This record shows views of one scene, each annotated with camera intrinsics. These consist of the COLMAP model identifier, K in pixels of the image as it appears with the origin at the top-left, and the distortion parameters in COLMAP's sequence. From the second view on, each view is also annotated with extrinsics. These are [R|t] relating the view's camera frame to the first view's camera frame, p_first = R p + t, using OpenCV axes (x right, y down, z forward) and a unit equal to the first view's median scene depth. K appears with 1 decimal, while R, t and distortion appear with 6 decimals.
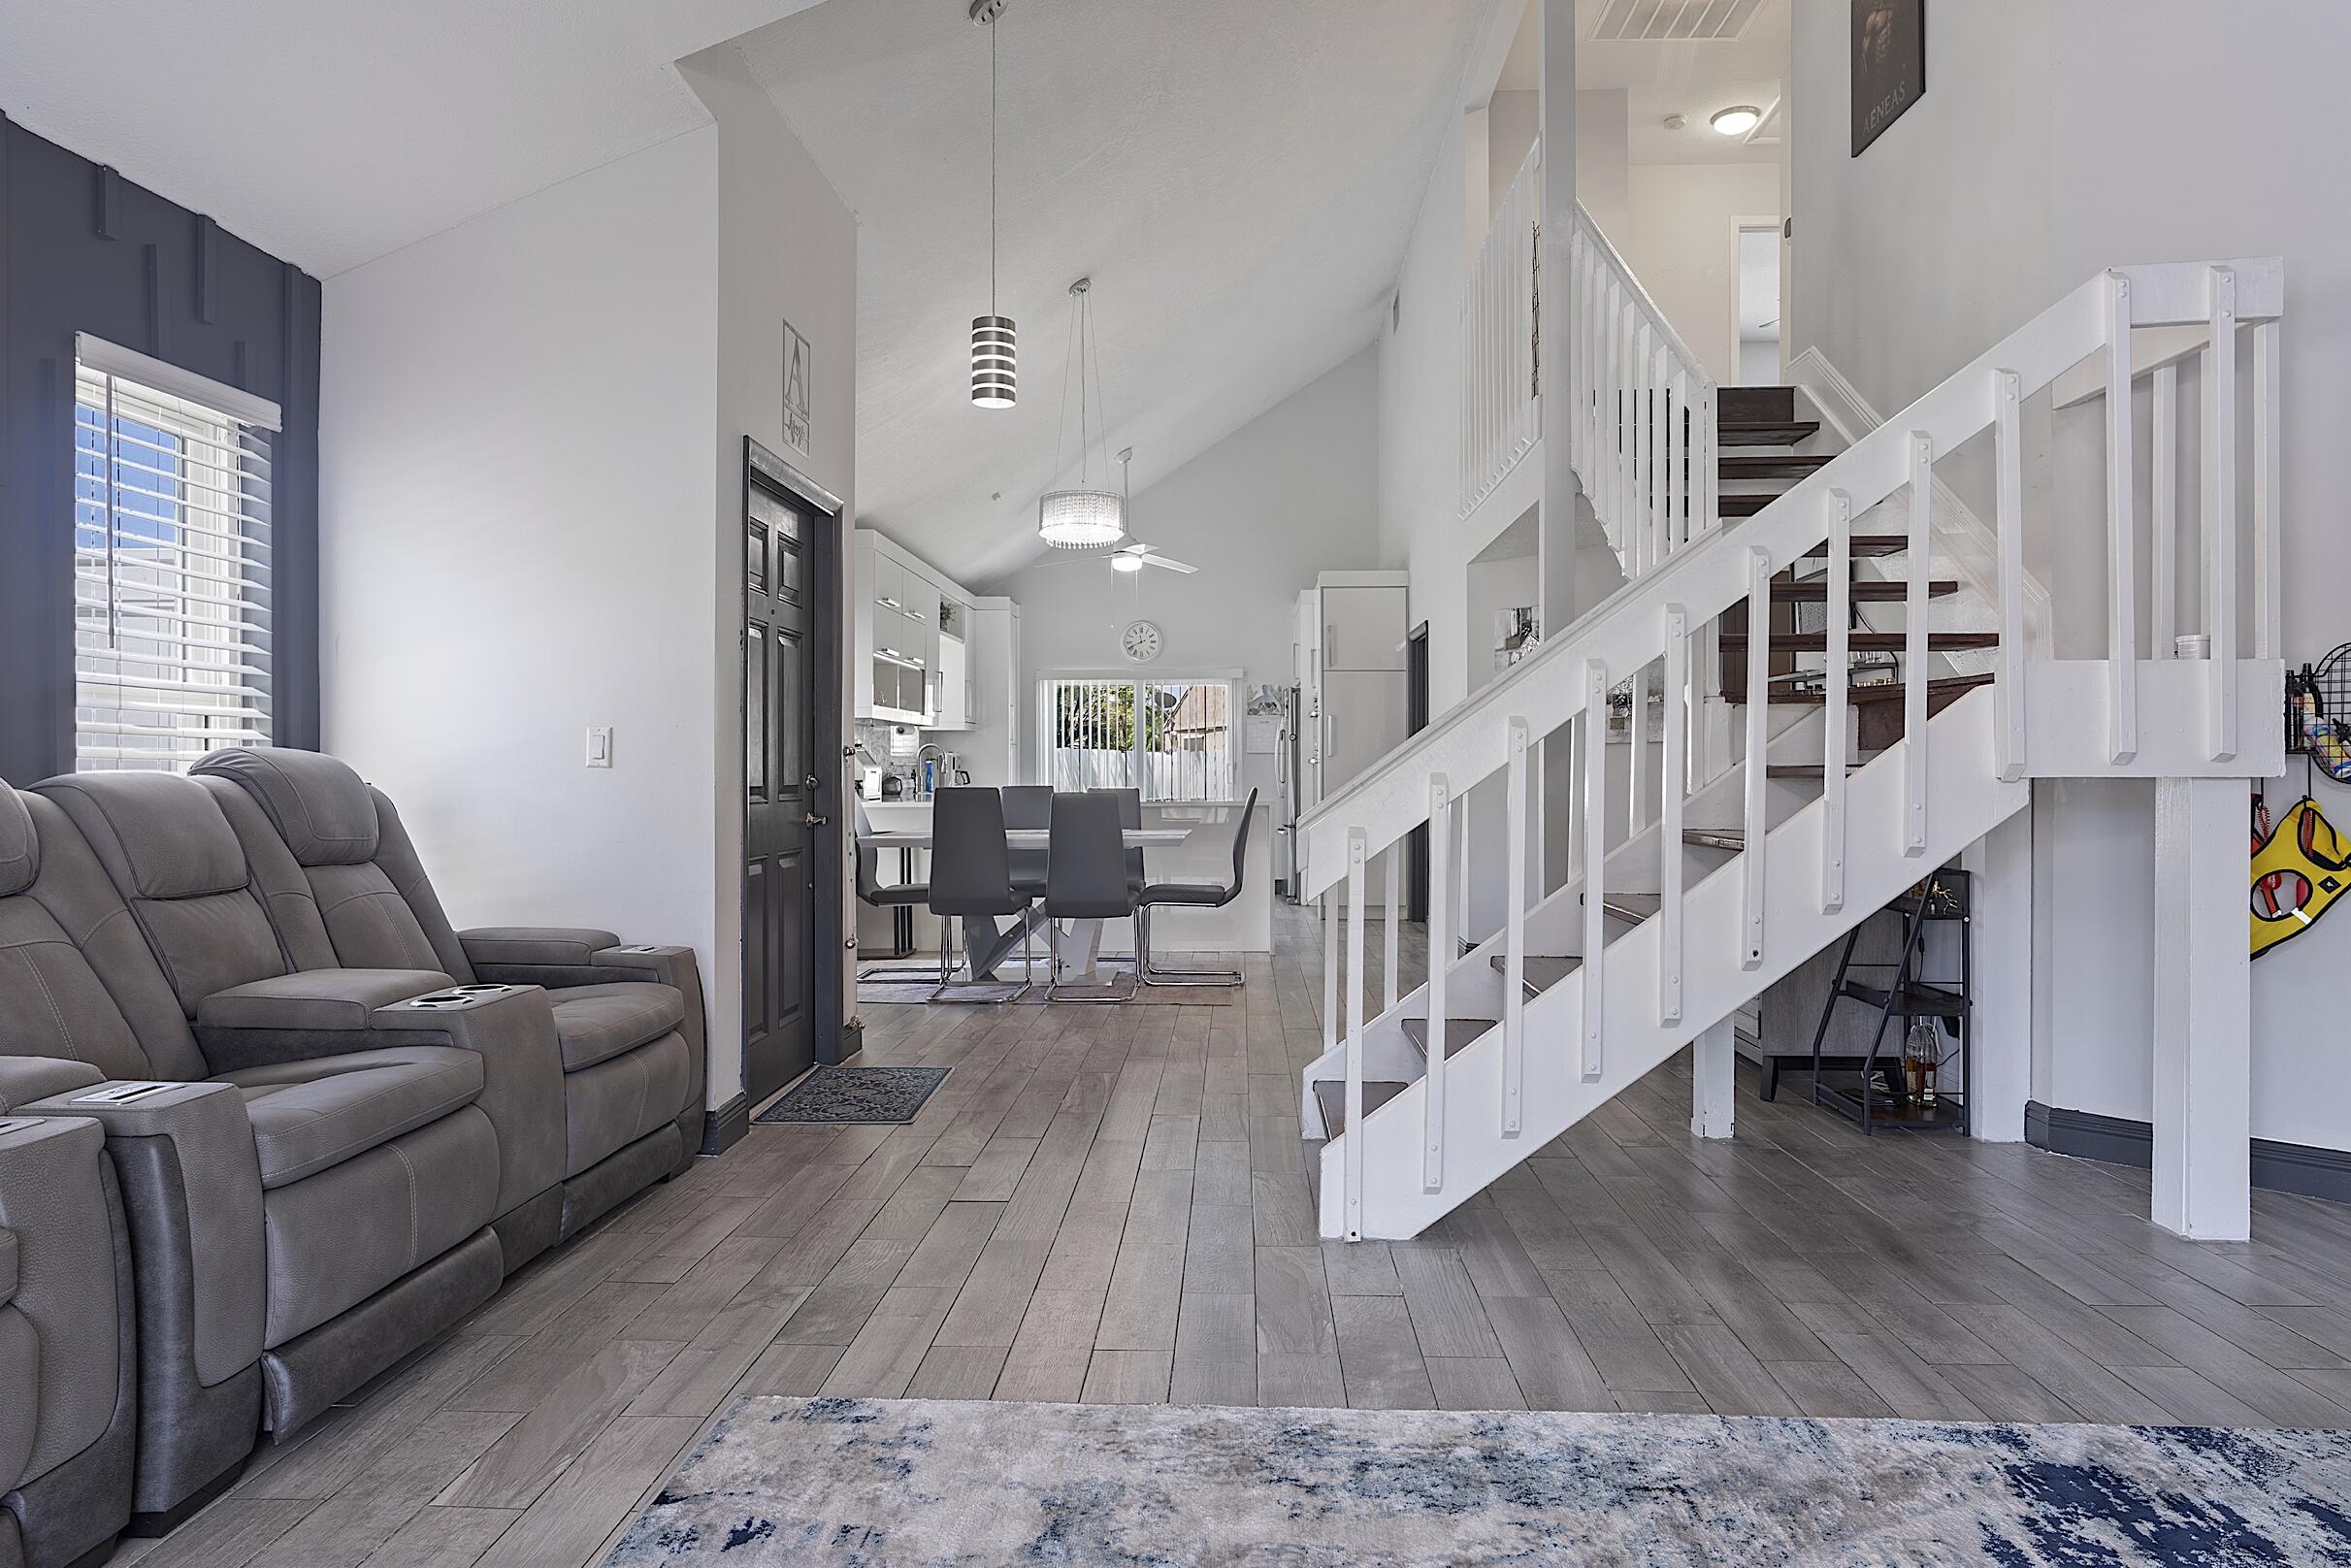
lens RADIAL K [[1411.6, 0, 1171.4], [0, 1411.6, 768.1], [0, 0, 1]] dist [-0.005882, 0.004359]
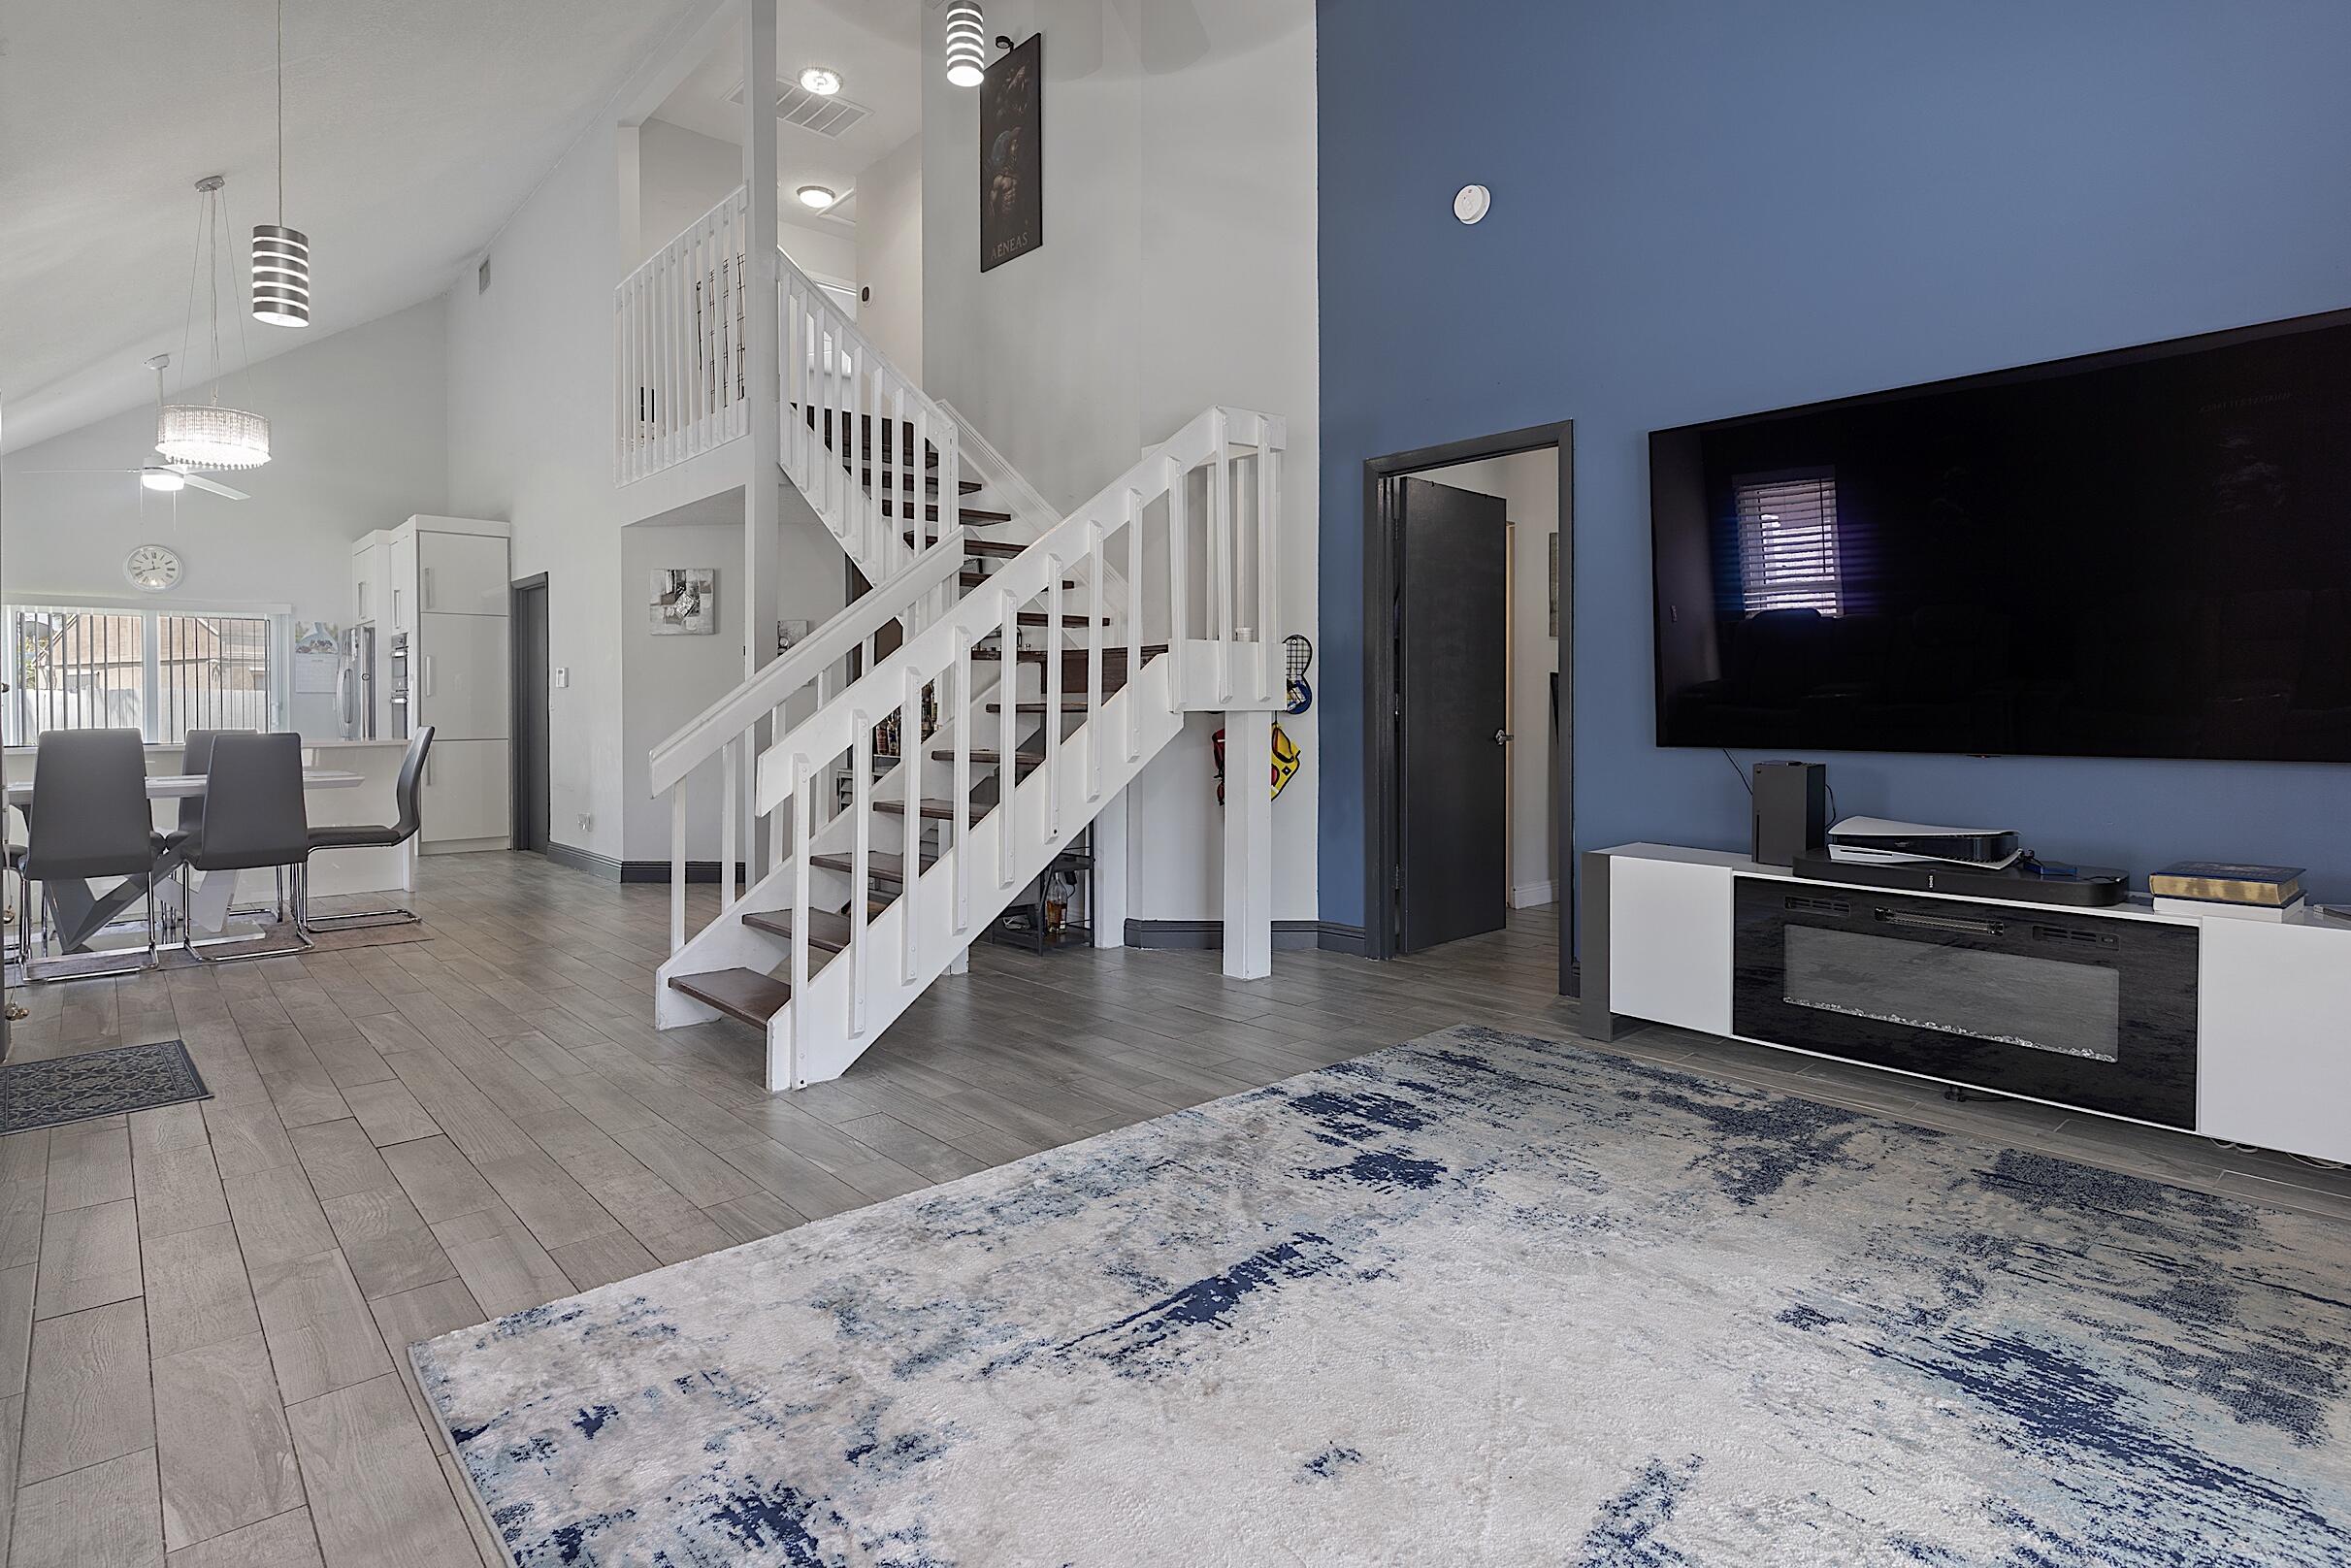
lens RADIAL K [[1208.2, 0, 1135.6], [0, 1208.2, 714.6], [0, 0, 1]] dist [-0.001085, 0.001348]
pose [[0.721694, -0.006111, 0.692185, -0.288065], [0.001818, 0.999974, 0.006934, 0.000394], [-0.692209, -0.003746, 0.721687, 0.024258]]
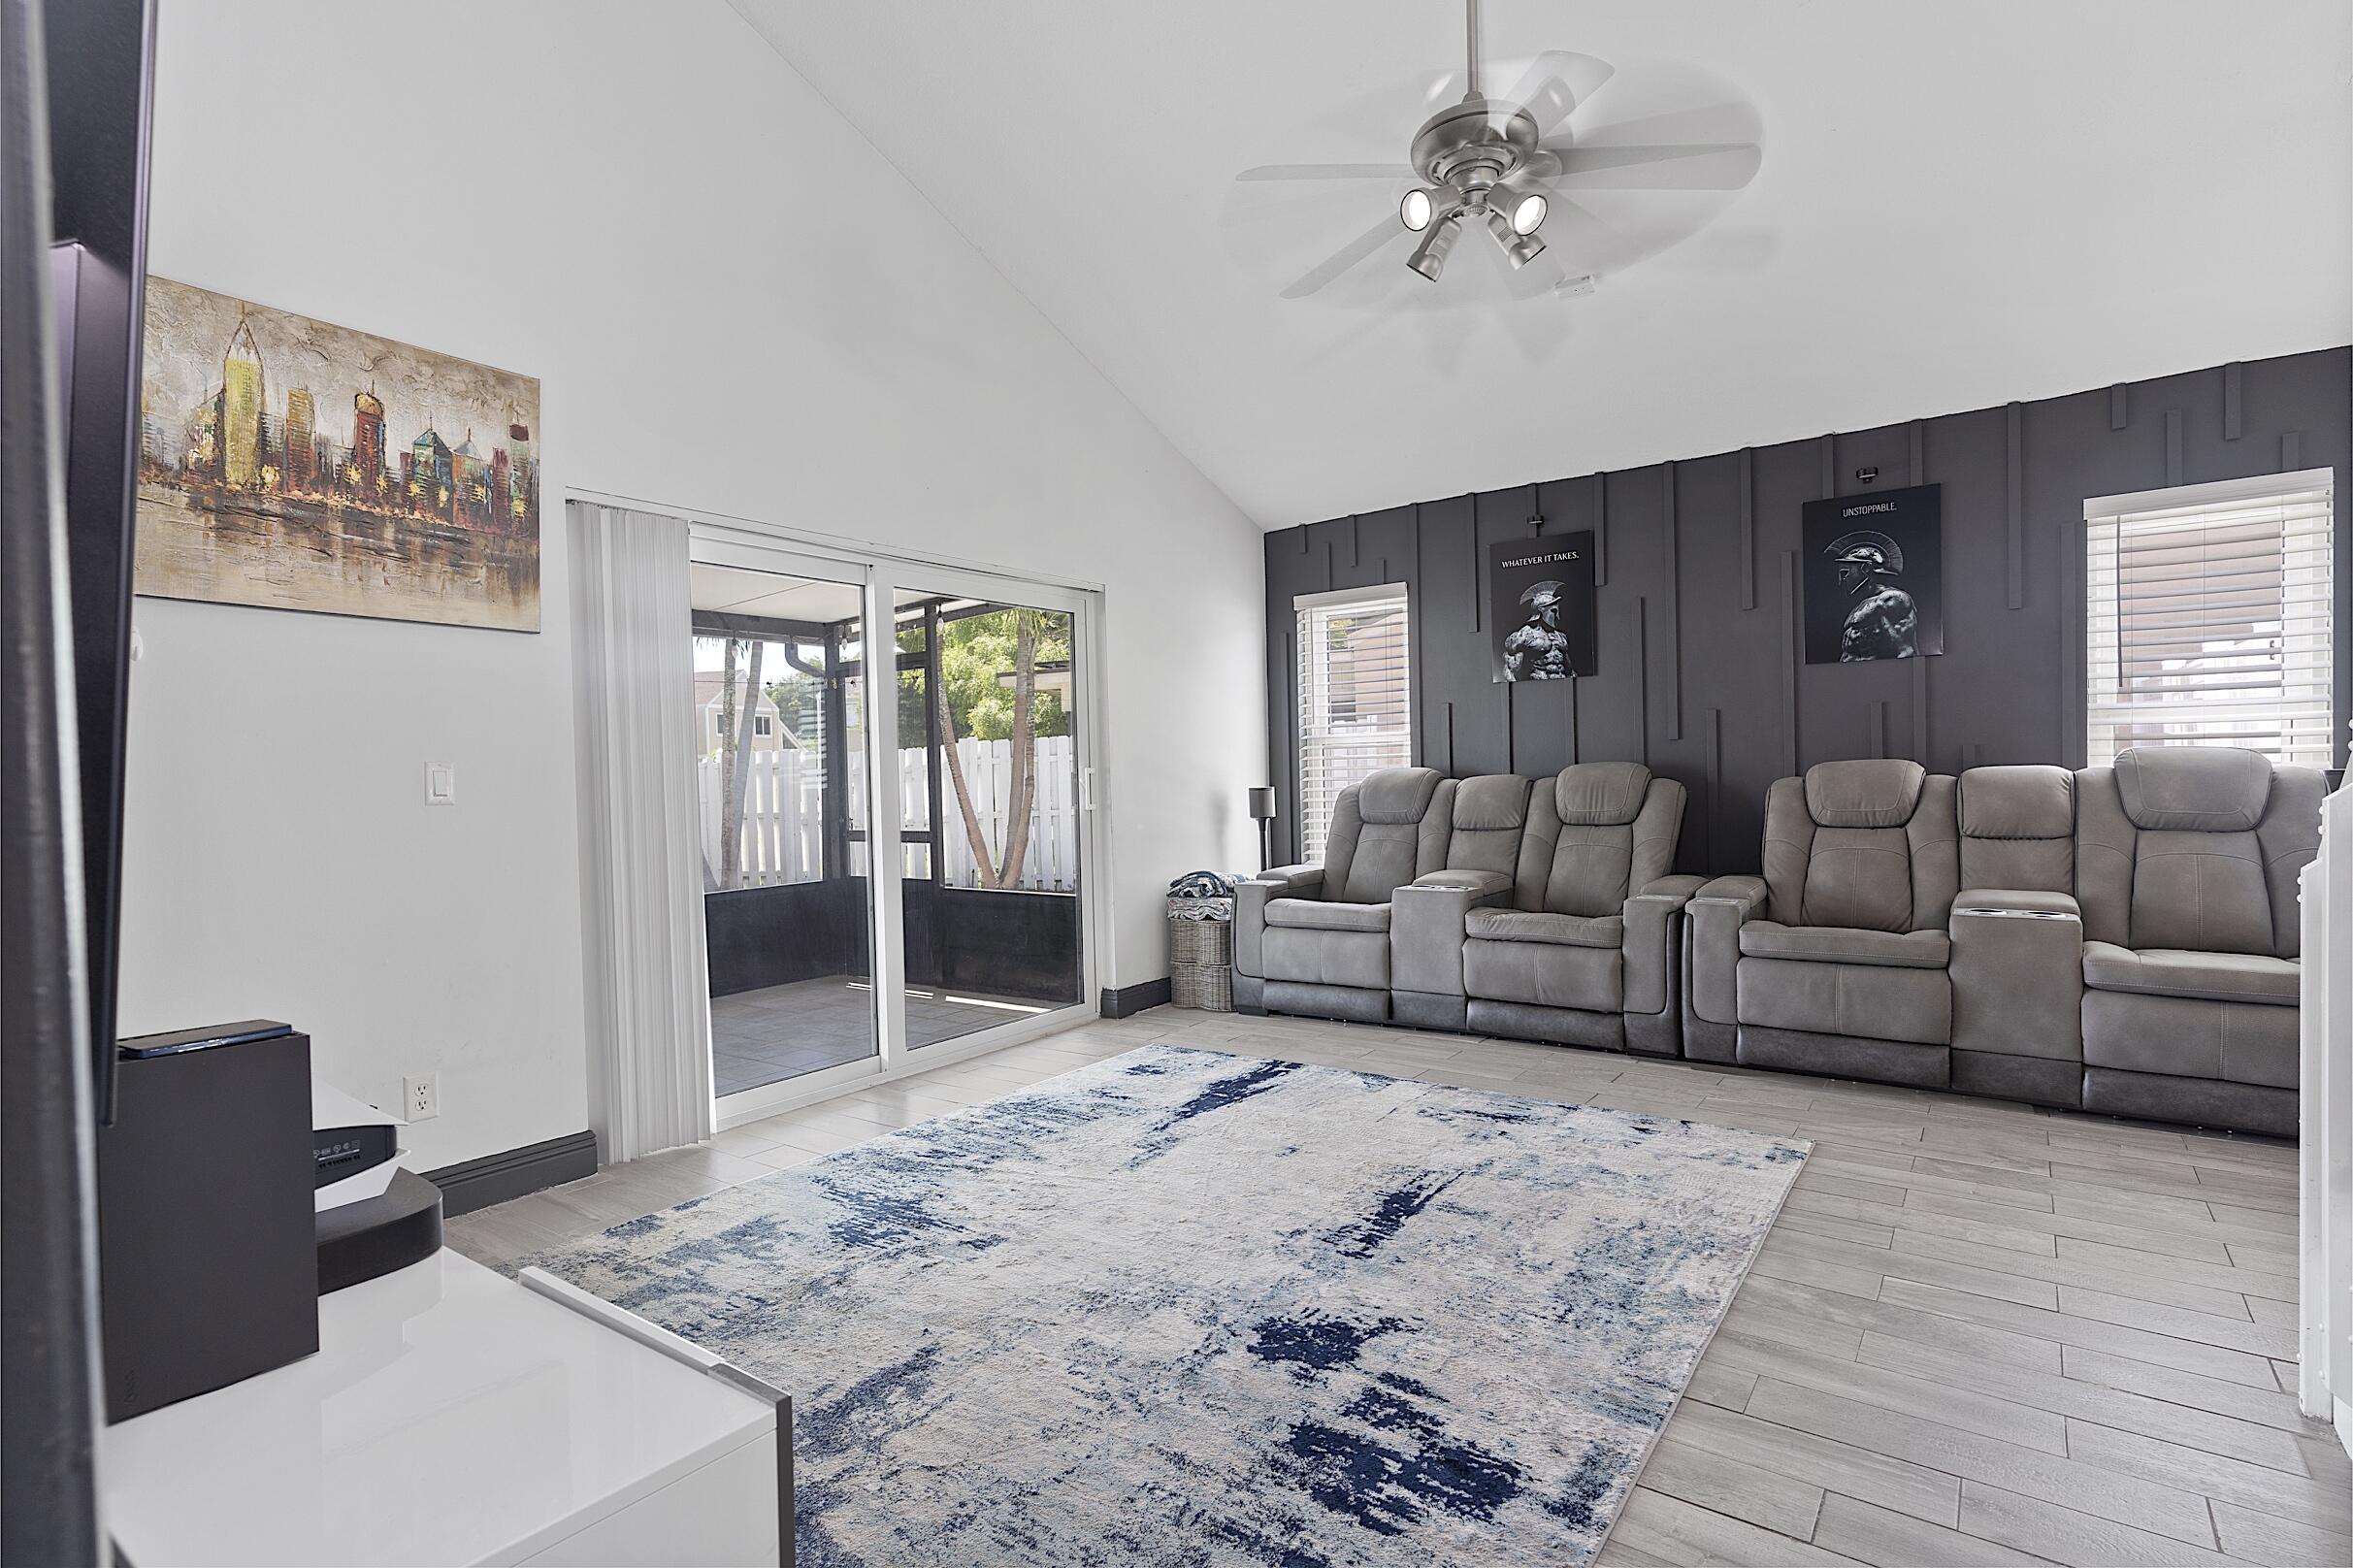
lens RADIAL K [[1152.5, 0, 1162.3], [0, 1152.5, 793.6], [0, 0, 1]] dist [0.002972, 0.000120]
pose [[-0.558502, 0.029669, -0.828972, 0.706014], [0.023242, 0.999527, 0.020115, -0.011193], [0.829177, -0.008033, -0.558928, 0.624945]]
